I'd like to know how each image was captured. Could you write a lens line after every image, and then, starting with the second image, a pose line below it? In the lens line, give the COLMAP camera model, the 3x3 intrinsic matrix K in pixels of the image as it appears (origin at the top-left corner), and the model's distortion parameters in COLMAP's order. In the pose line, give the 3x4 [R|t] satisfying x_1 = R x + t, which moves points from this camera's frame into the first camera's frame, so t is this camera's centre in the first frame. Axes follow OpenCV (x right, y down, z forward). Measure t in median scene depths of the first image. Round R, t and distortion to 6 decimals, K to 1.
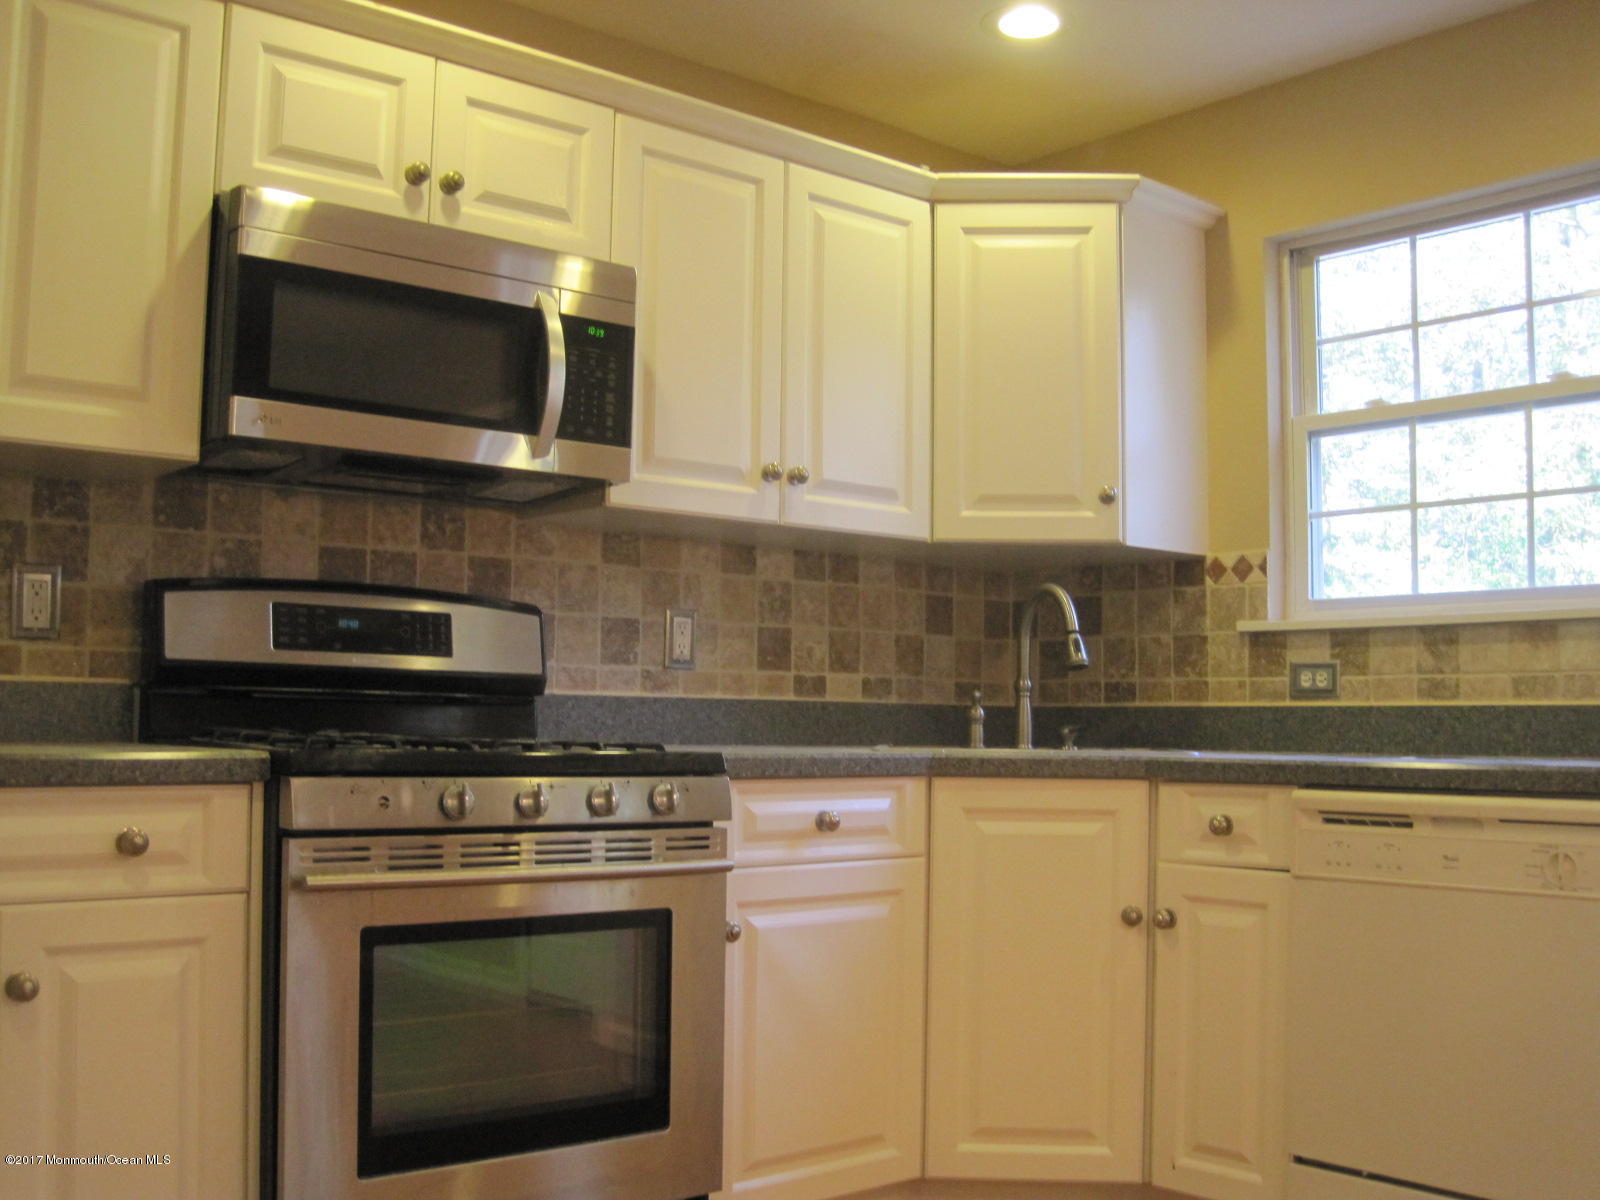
lens RADIAL K [[1635.0, 0, 800.0], [0, 1635.0, 600.0], [0, 0, 1]] dist [-0.153872, 0.003896]
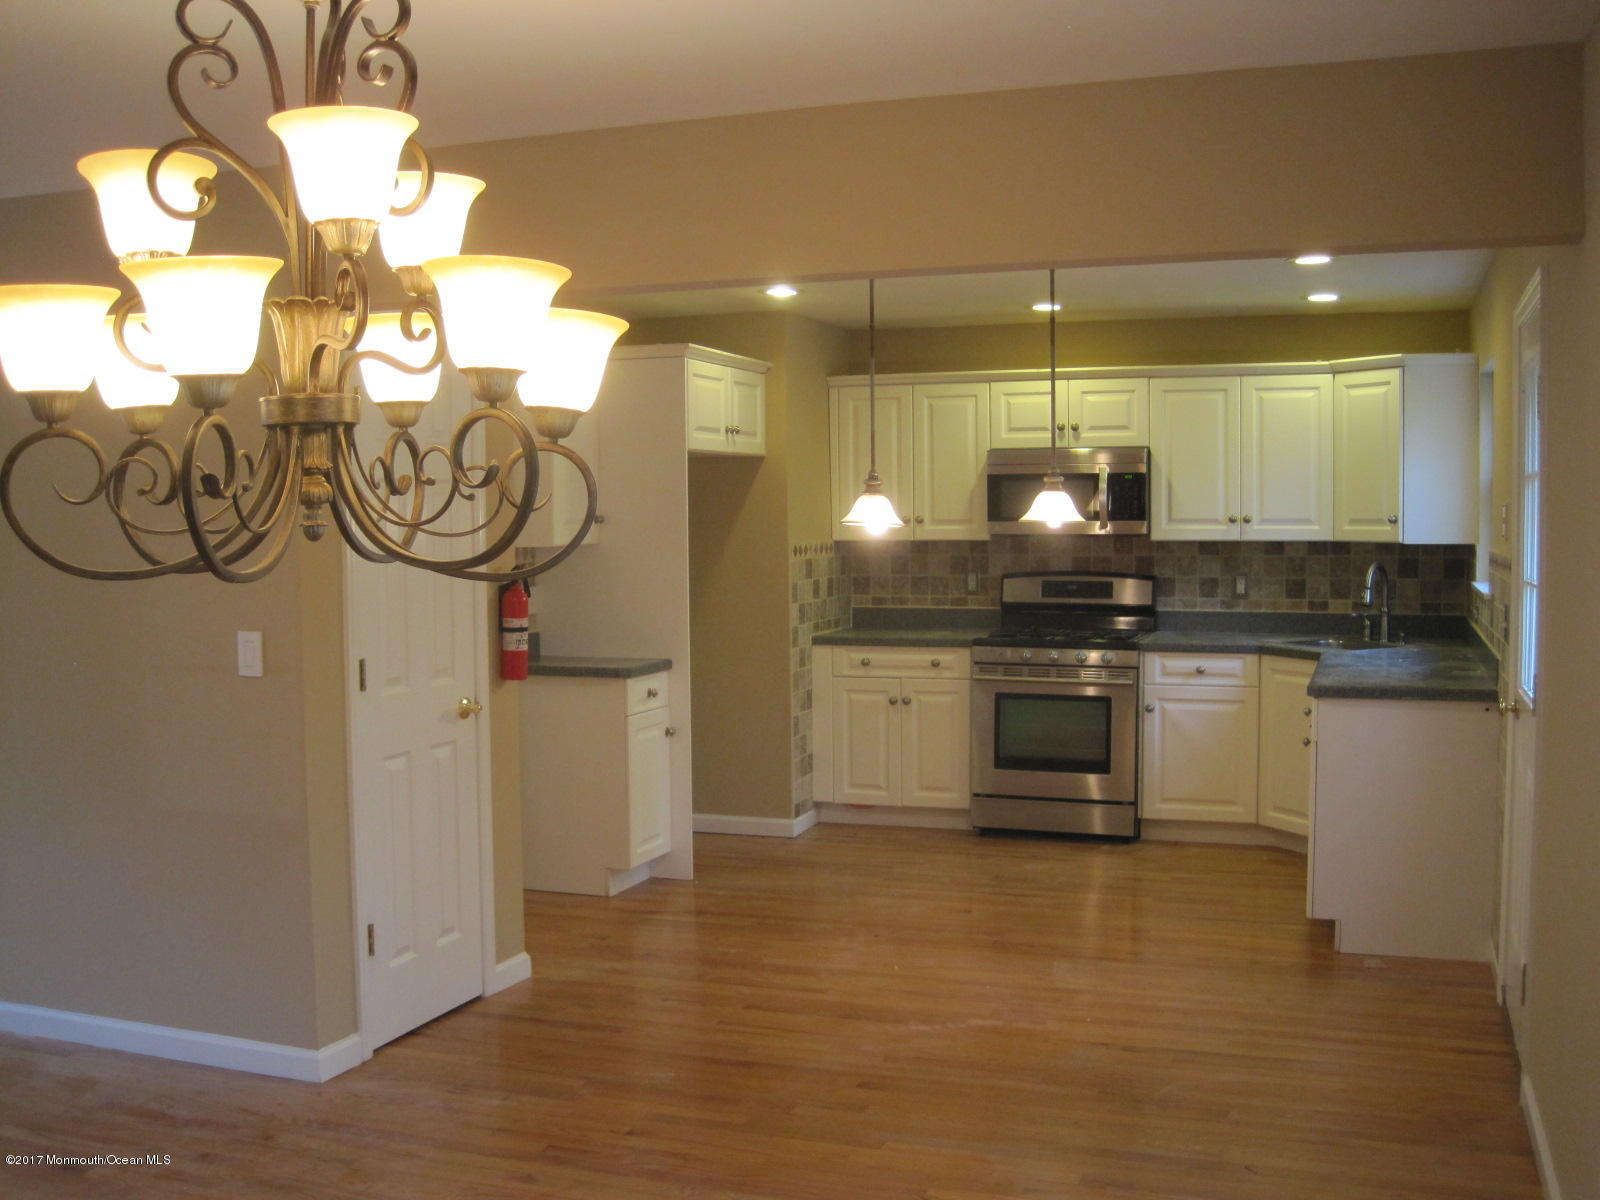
lens RADIAL K [[1635.0, 0, 800.0], [0, 1635.0, 600.0], [0, 0, 1]] dist [-0.153872, 0.003896]
pose [[0.493833, 0.032648, -0.868944, 1.627892], [0.077013, 0.993726, 0.081104, -0.191817], [0.866140, -0.106972, 0.488220, -0.642355]]
